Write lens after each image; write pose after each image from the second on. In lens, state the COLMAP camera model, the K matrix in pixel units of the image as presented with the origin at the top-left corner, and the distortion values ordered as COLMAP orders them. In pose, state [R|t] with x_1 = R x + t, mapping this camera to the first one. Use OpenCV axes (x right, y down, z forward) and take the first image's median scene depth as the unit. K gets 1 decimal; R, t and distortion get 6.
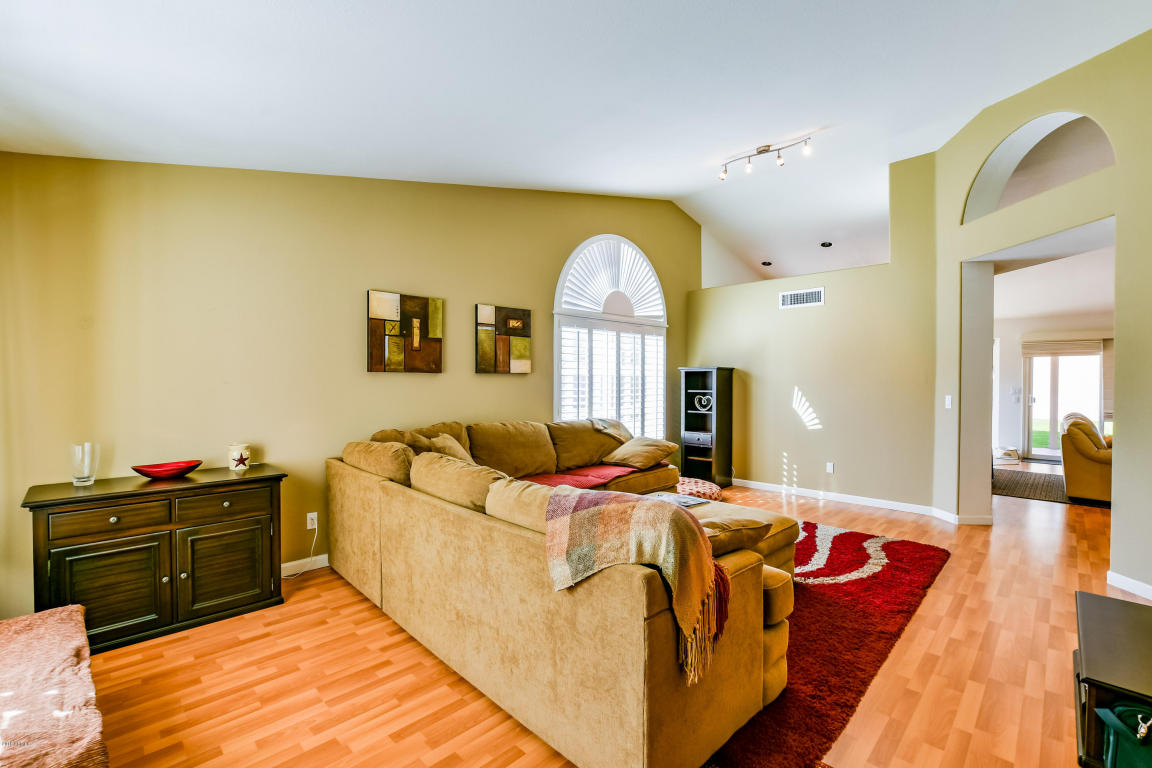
lens RADIAL K [[502.5, 0, 576.0], [0, 502.5, 384.0], [0, 0, 1]] dist [-0.017729, -0.000095]
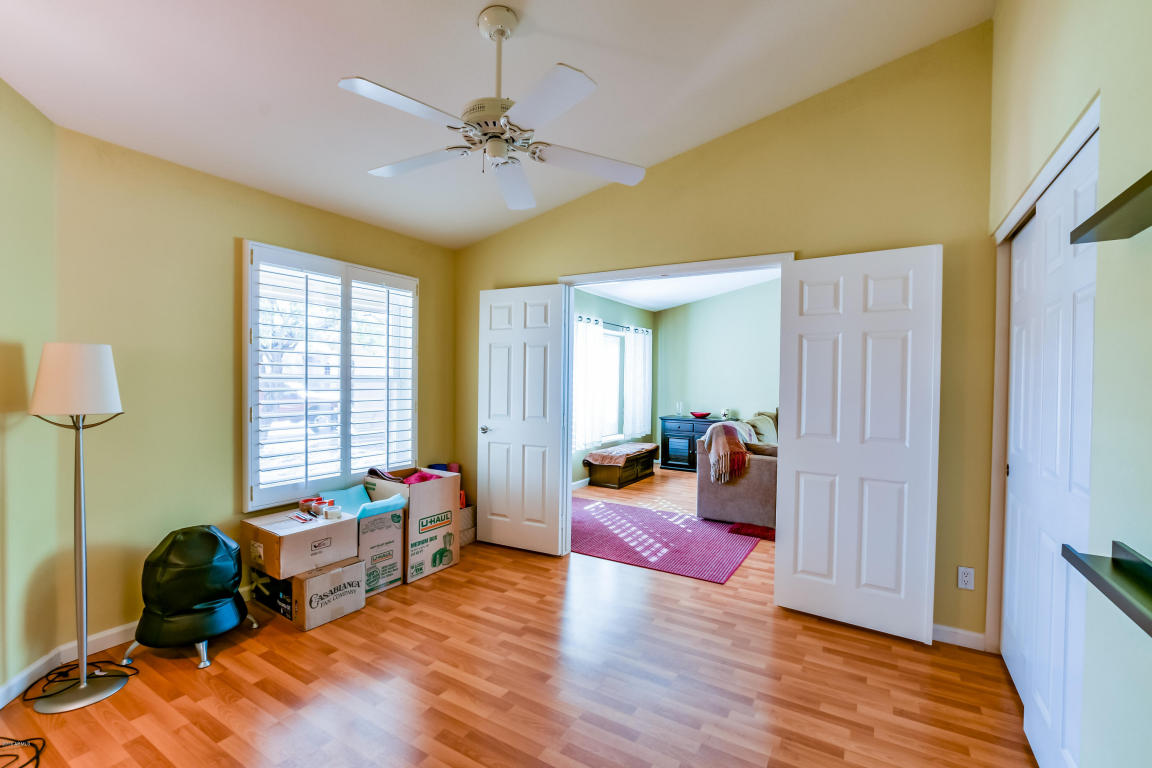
lens RADIAL K [[502.5, 0, 576.0], [0, 502.5, 384.0], [0, 0, 1]] dist [-0.017729, -0.000095]
pose [[0.232153, 0.009067, -0.972637, 0.968327], [-0.022445, 0.999740, 0.003963, 0.008627], [0.972420, 0.020911, 0.232296, -0.170532]]
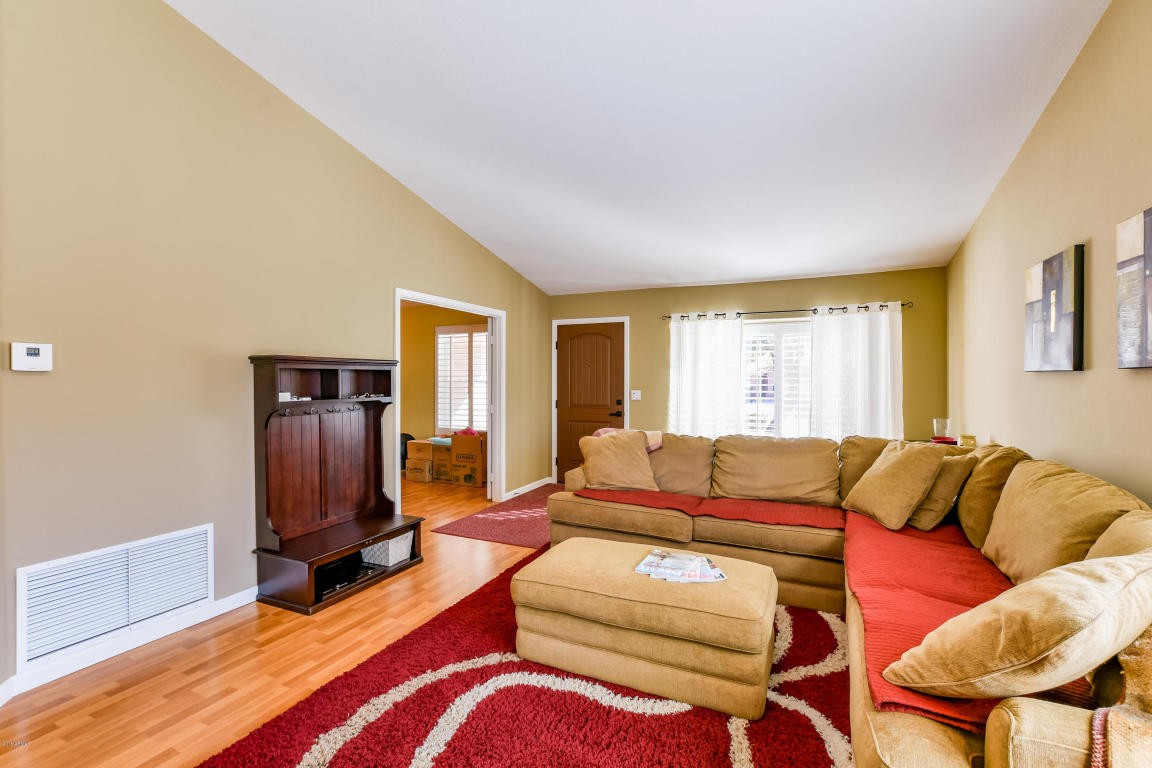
lens RADIAL K [[508.9, 0, 576.5], [0, 508.9, 380.1], [0, 0, 1]] dist [-0.018019, 0.000757]
pose [[-0.935908, -0.002385, -0.352236, 0.425630], [-0.006605, 0.999920, 0.010781, -0.012036], [0.352182, 0.012416, -0.935849, 1.181671]]
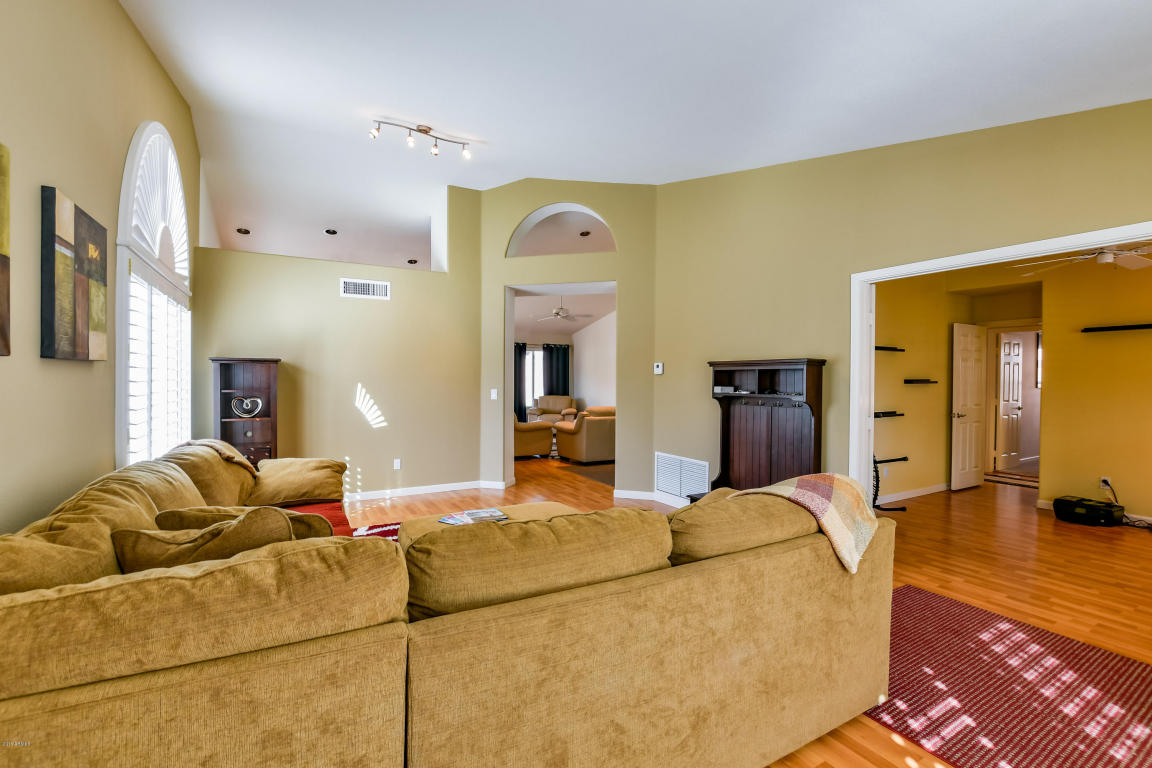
lens RADIAL K [[508.9, 0, 576.5], [0, 508.9, 380.1], [0, 0, 1]] dist [-0.018019, 0.000757]
pose [[0.266074, -0.006050, 0.963934, -0.439345], [0.004091, 0.999978, 0.005147, -0.004851], [-0.963944, 0.002574, 0.266093, 0.451671]]
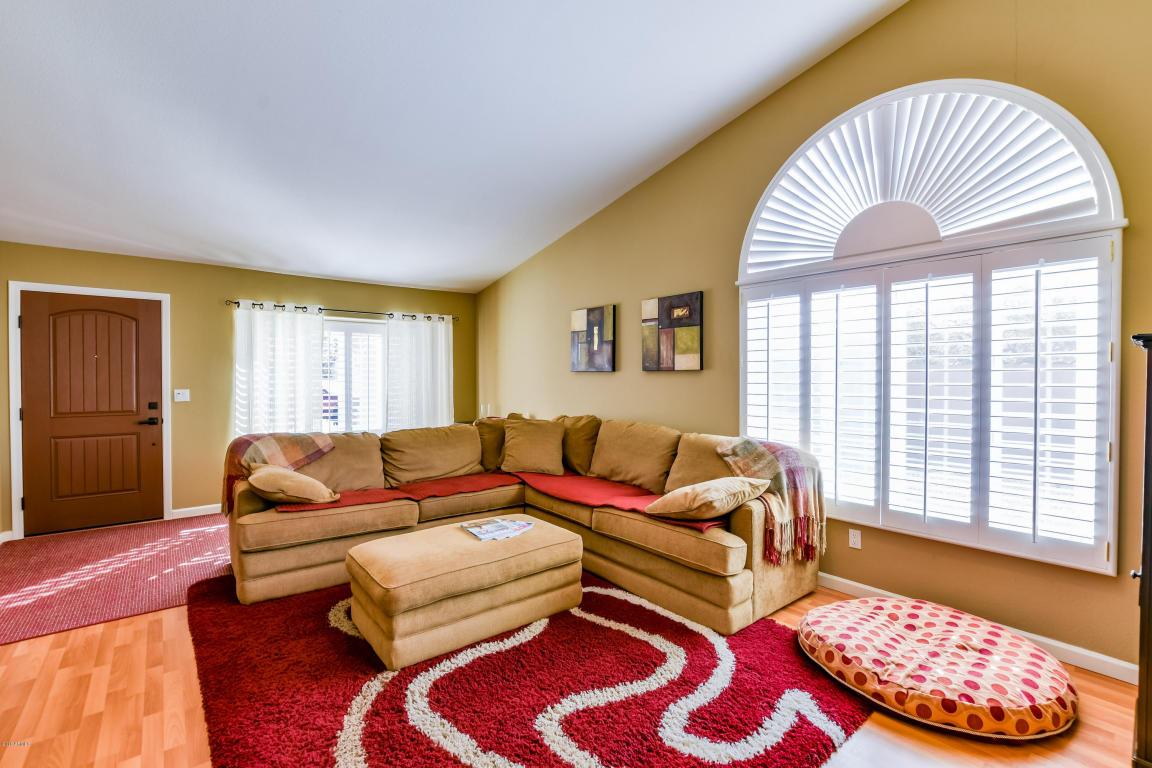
lens RADIAL K [[508.9, 0, 576.5], [0, 508.9, 380.1], [0, 0, 1]] dist [-0.018019, 0.000757]
pose [[-0.098150, 0.004980, -0.995159, 0.753702], [-0.012404, 0.999904, 0.006227, -0.008210], [0.995094, 0.012956, -0.098079, 0.907693]]
